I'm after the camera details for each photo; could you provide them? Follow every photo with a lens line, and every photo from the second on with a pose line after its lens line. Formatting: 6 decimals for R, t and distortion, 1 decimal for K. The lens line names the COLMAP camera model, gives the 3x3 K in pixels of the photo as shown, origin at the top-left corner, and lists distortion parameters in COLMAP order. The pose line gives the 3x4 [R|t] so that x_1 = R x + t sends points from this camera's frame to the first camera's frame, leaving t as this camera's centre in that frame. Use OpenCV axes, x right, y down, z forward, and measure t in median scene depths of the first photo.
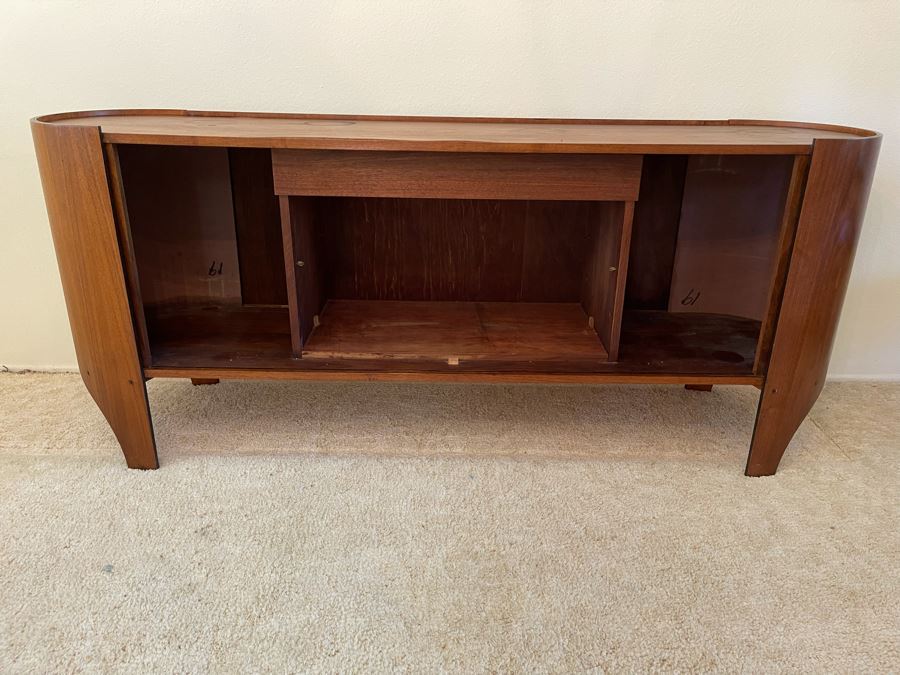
lens RADIAL K [[682.3, 0, 453.3], [0, 682.3, 323.1], [0, 0, 1]] dist [0.078586, -0.109000]
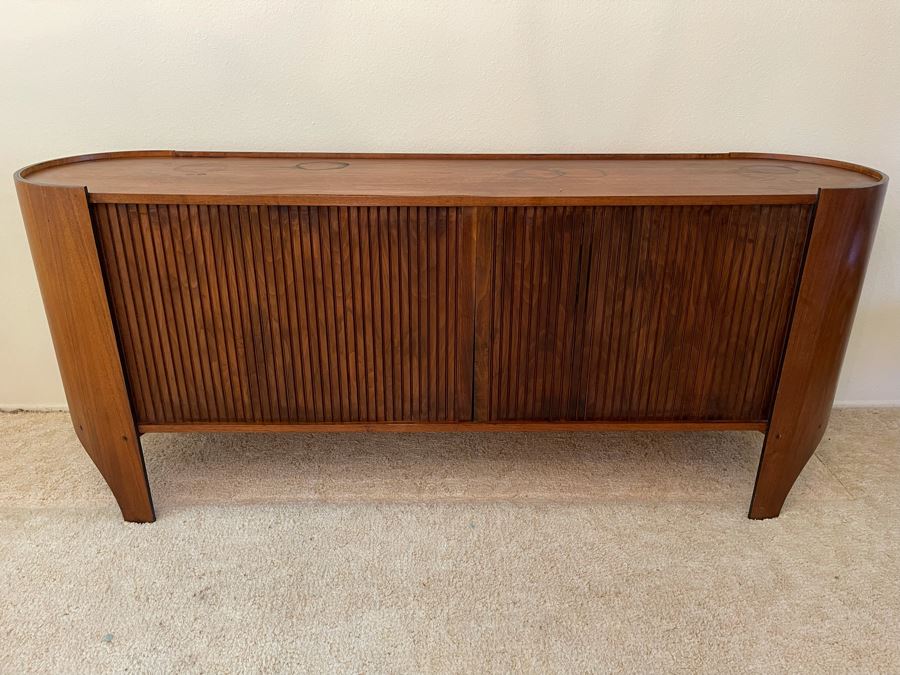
lens RADIAL K [[682.3, 0, 451.2], [0, 682.3, 326.9], [0, 0, 1]] dist [0.078586, -0.109000]
pose [[0.999885, -0.014389, 0.004826, -0.005163], [0.014246, 0.999494, 0.028454, -0.094142], [-0.005233, -0.028382, 0.999583, 0.019098]]
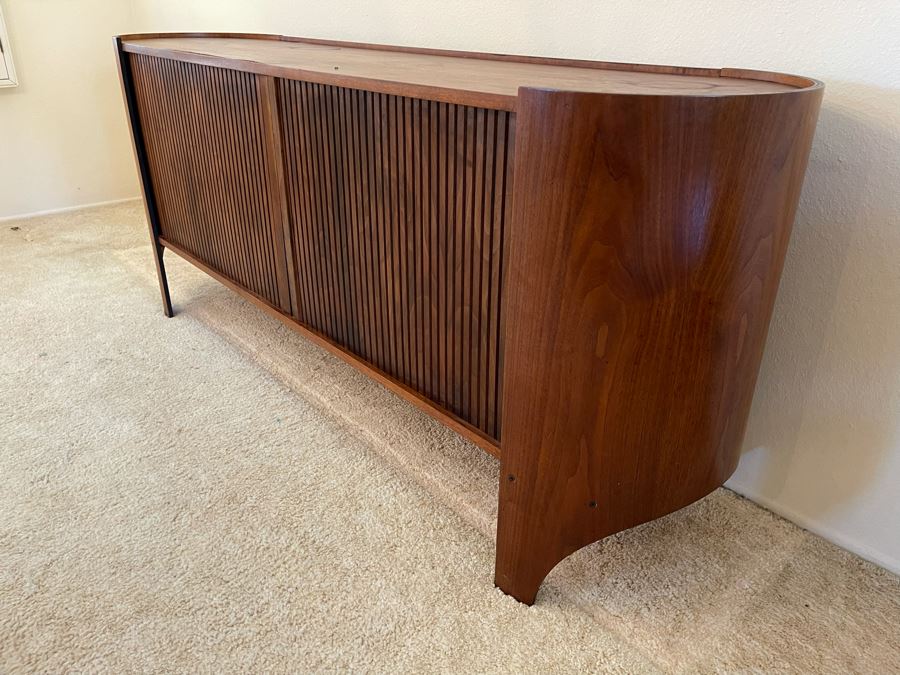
lens RADIAL K [[682.3, 0, 456.8], [0, 682.3, 324.5], [0, 0, 1]] dist [0.078586, -0.109000]
pose [[0.660092, 0.306017, -0.686026, 0.846491], [-0.270509, 0.948825, 0.162961, -0.135657], [0.700787, 0.078007, 0.709092, 0.492178]]
